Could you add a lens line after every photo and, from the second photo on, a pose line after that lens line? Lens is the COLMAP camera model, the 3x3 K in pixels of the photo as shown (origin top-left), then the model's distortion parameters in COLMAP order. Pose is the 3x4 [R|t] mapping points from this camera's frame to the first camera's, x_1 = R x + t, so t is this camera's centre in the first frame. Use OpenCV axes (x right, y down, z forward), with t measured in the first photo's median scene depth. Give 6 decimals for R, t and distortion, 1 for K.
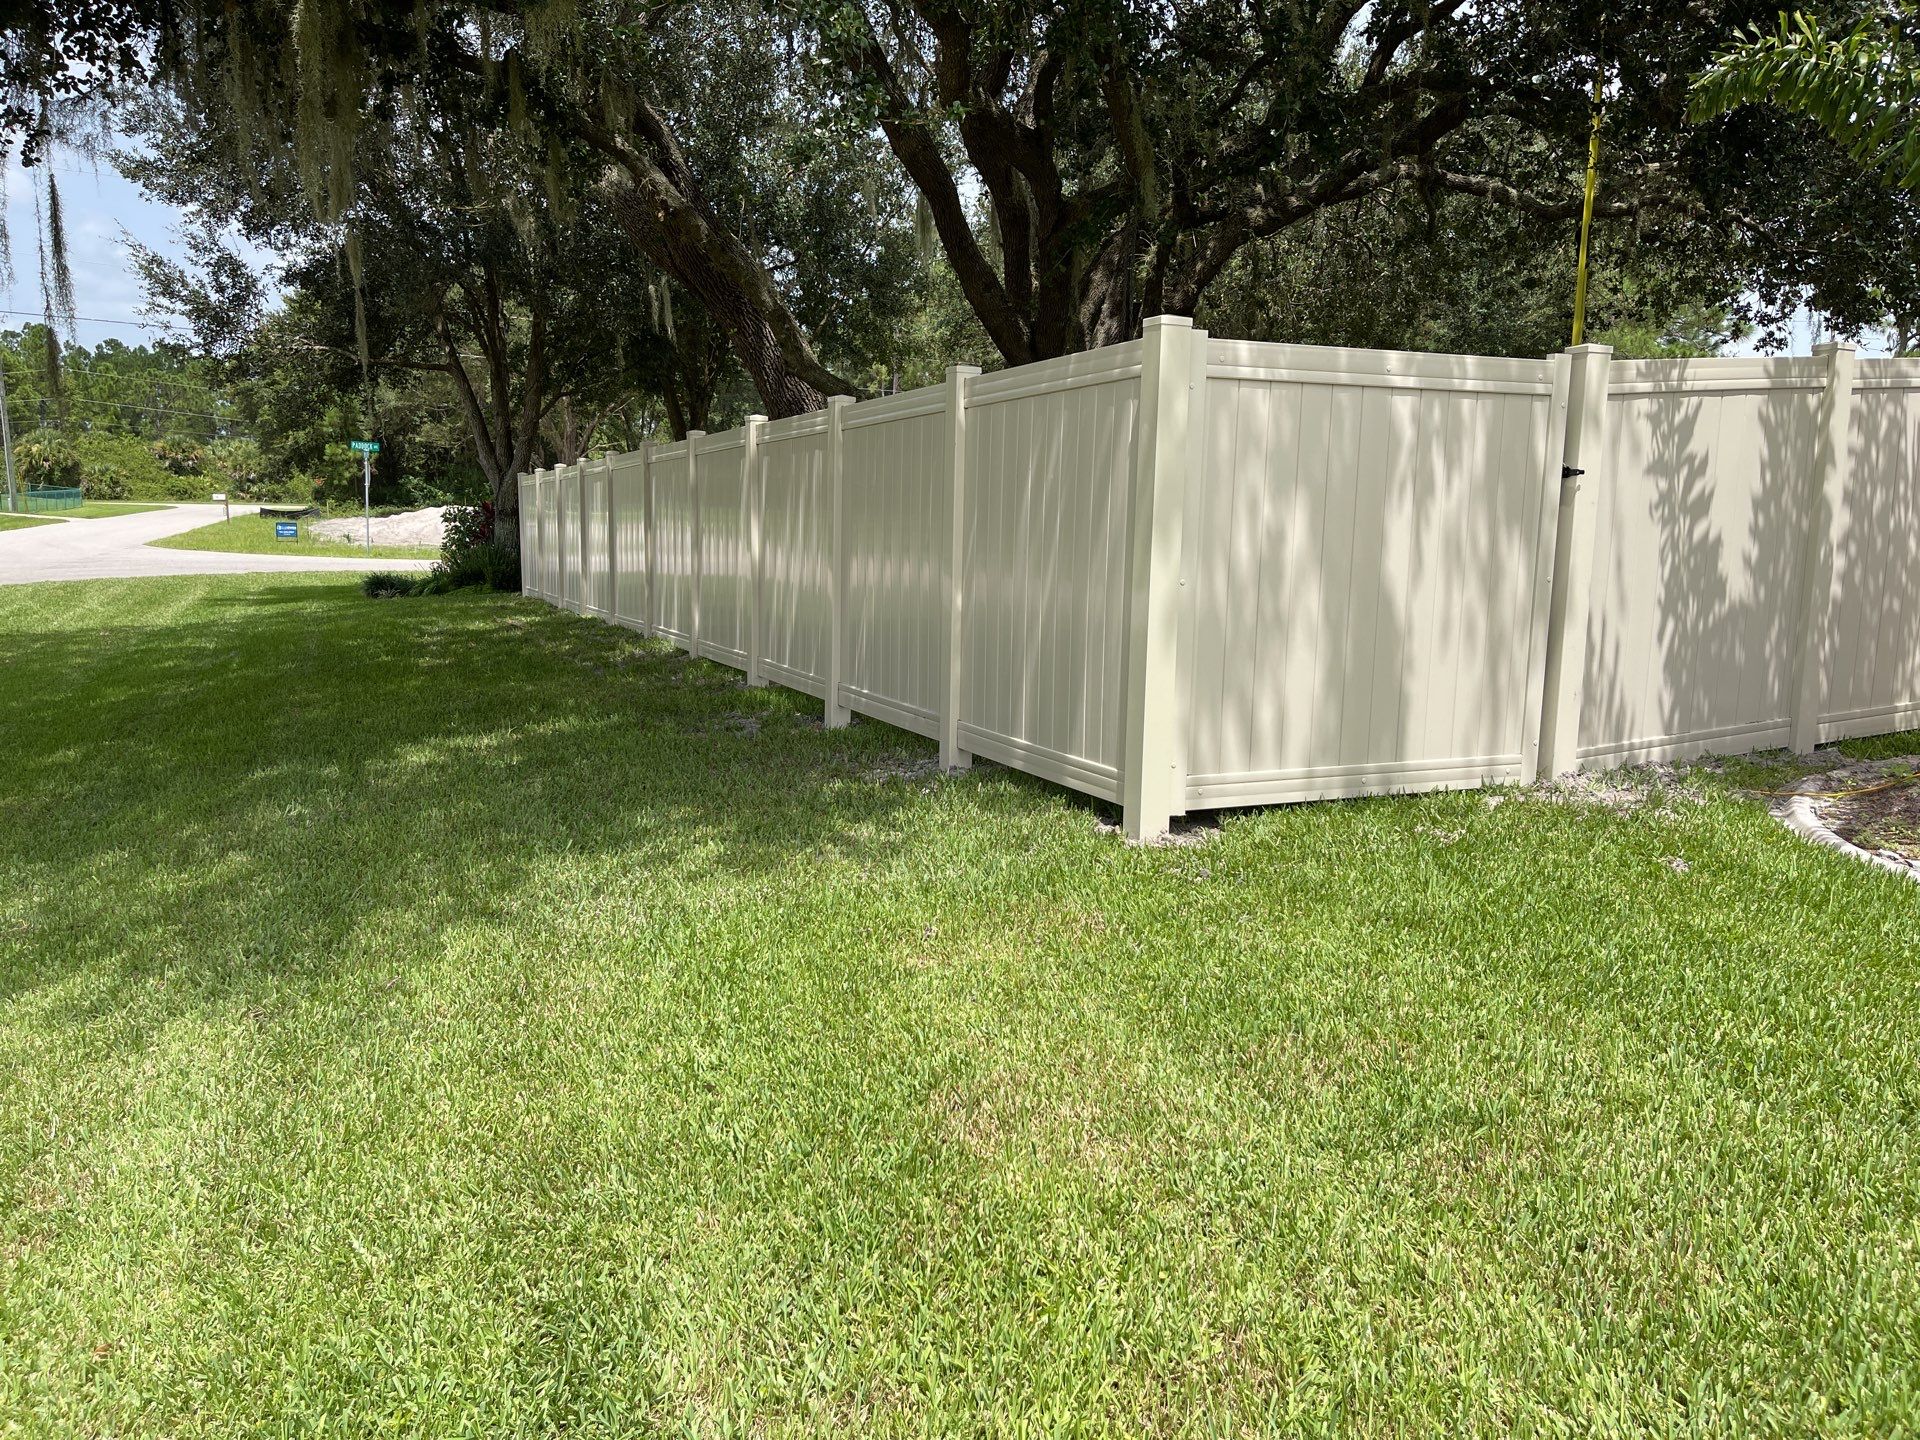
lens RADIAL K [[1468.5, 0, 960.0], [0, 1468.5, 720.0], [0, 0, 1]] dist [0.036377, -0.000503]
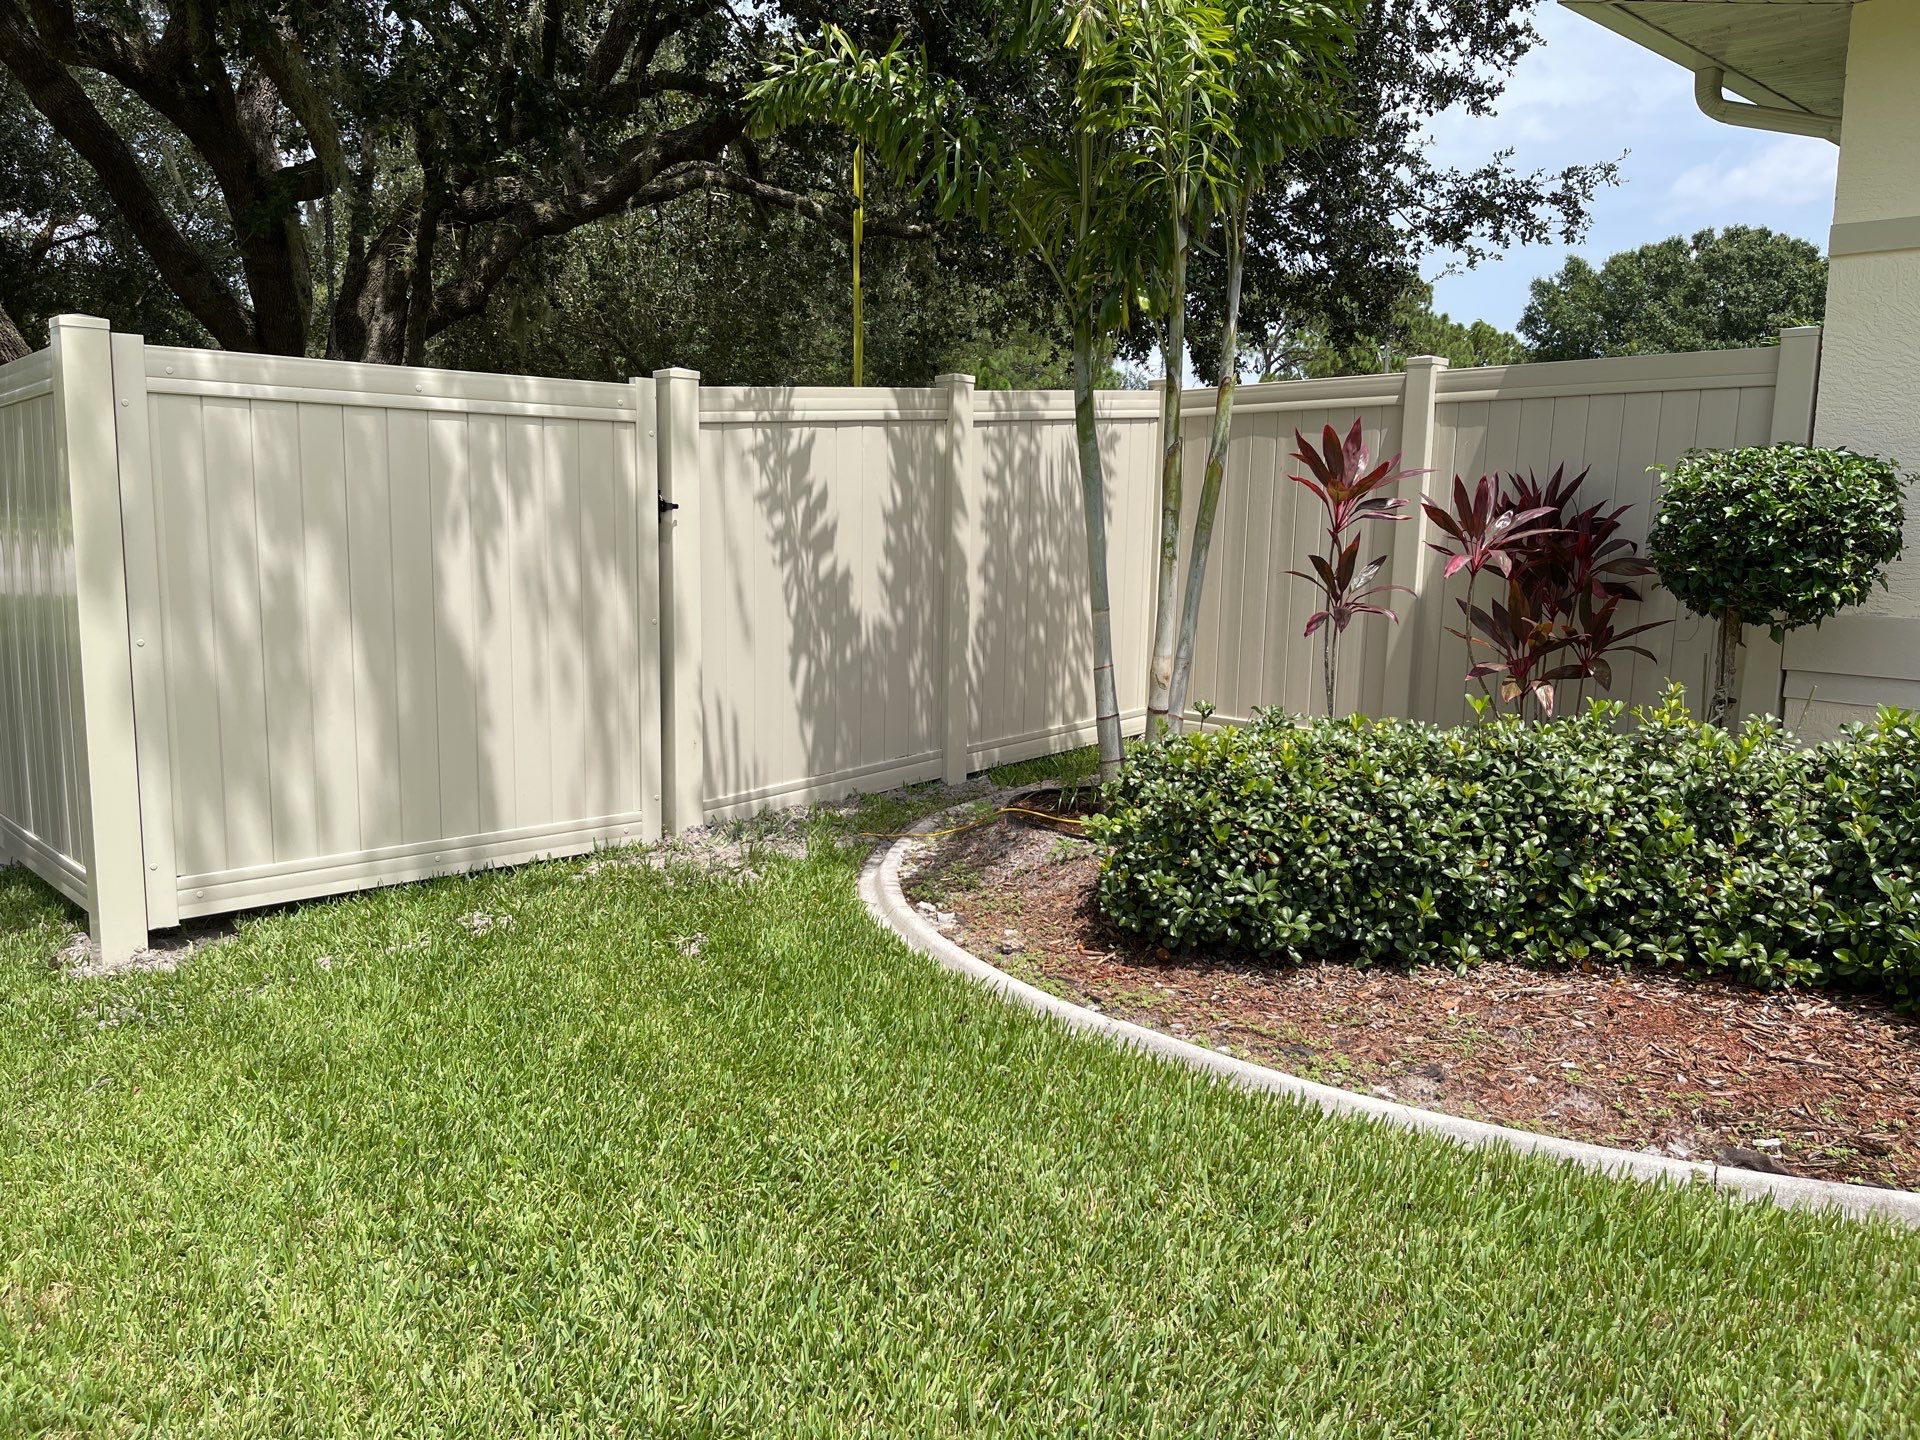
lens RADIAL K [[1468.5, 0, 960.0], [0, 1468.5, 720.0], [0, 0, 1]] dist [0.036377, -0.000503]
pose [[0.943240, -0.049920, 0.328340, 0.276691], [0.049938, 0.998717, 0.008383, -0.032158], [-0.328337, 0.008490, 0.944523, 0.069562]]
